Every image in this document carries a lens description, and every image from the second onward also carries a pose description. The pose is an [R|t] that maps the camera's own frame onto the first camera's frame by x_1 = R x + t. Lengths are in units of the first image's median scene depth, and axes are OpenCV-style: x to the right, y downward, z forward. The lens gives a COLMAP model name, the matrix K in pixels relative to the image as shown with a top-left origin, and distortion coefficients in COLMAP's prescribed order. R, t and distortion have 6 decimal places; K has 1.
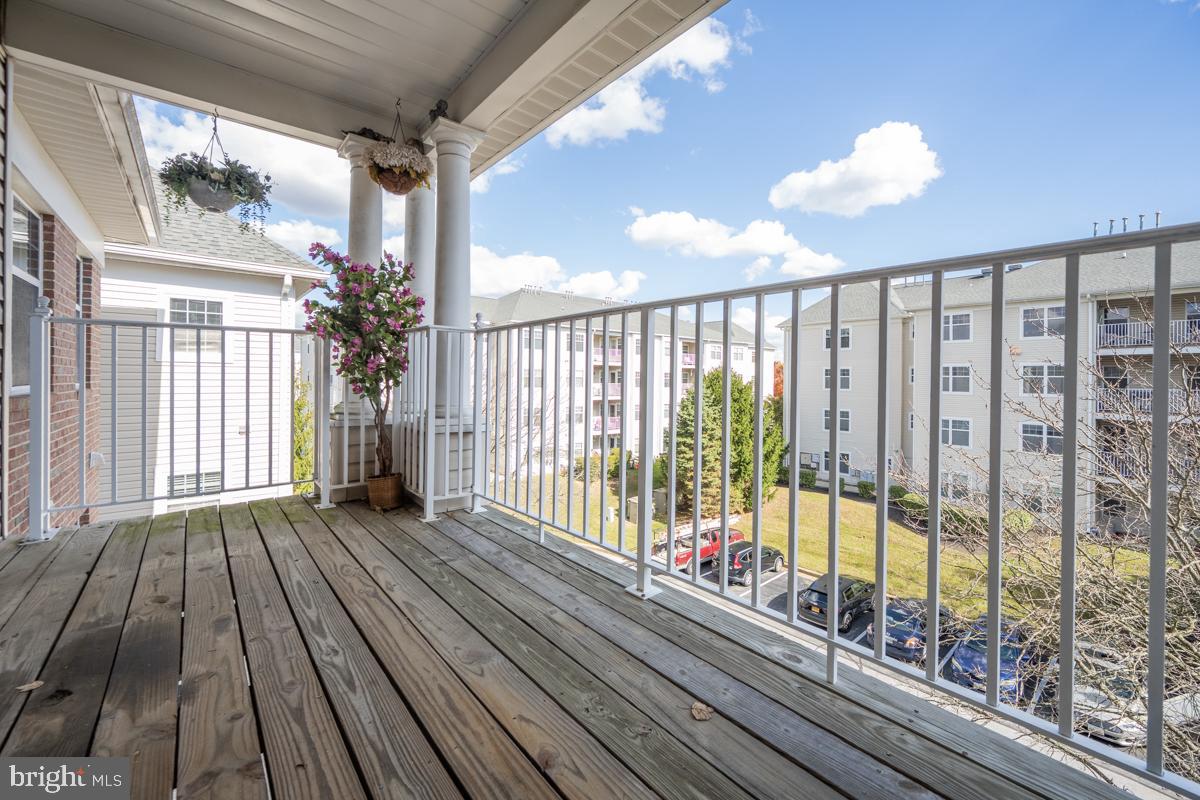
lens RADIAL K [[475.5, 0, 585.4], [0, 475.5, 377.4], [0, 0, 1]] dist [0.000831, 0.000282]
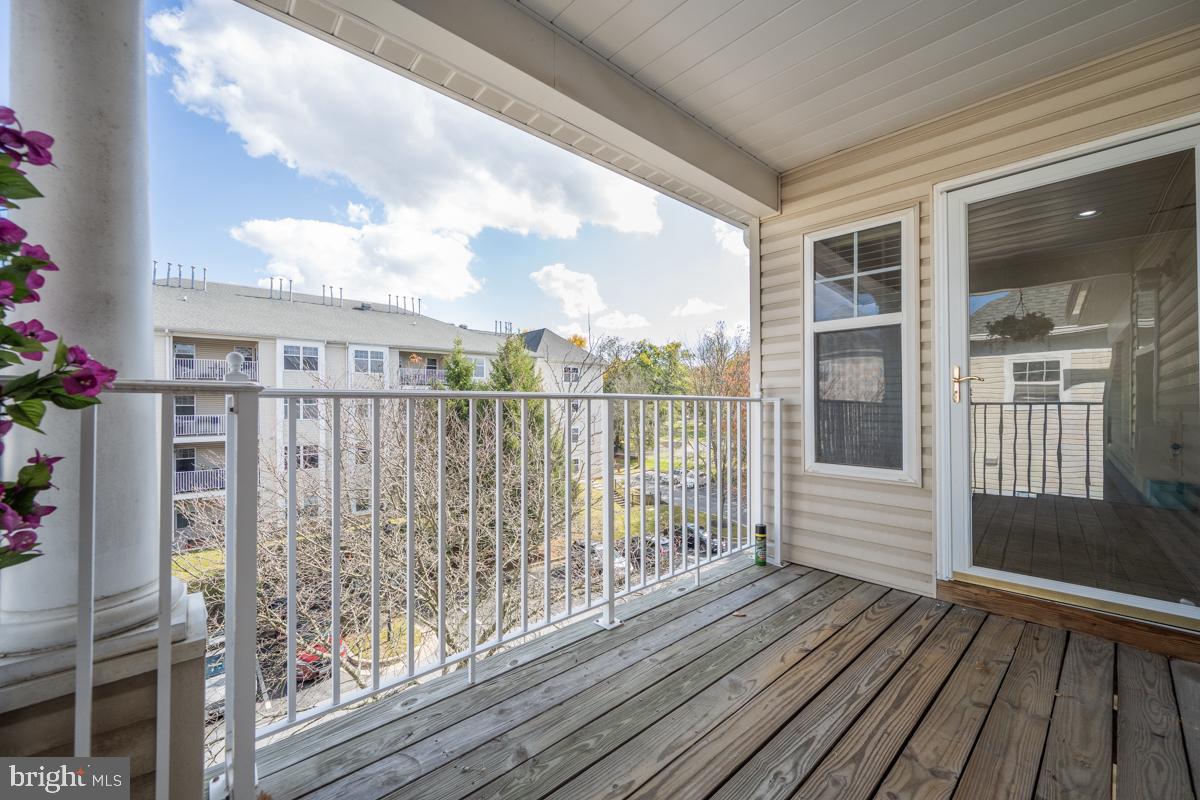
lens RADIAL K [[475.5, 0, 598.4], [0, 475.5, 402.1], [0, 0, 1]] dist [0.000831, 0.000282]
pose [[-0.040485, -0.003859, 0.999173, -1.273738], [0.004344, 0.999982, 0.004038, -0.158593], [-0.999171, 0.004504, -0.040467, 1.210243]]
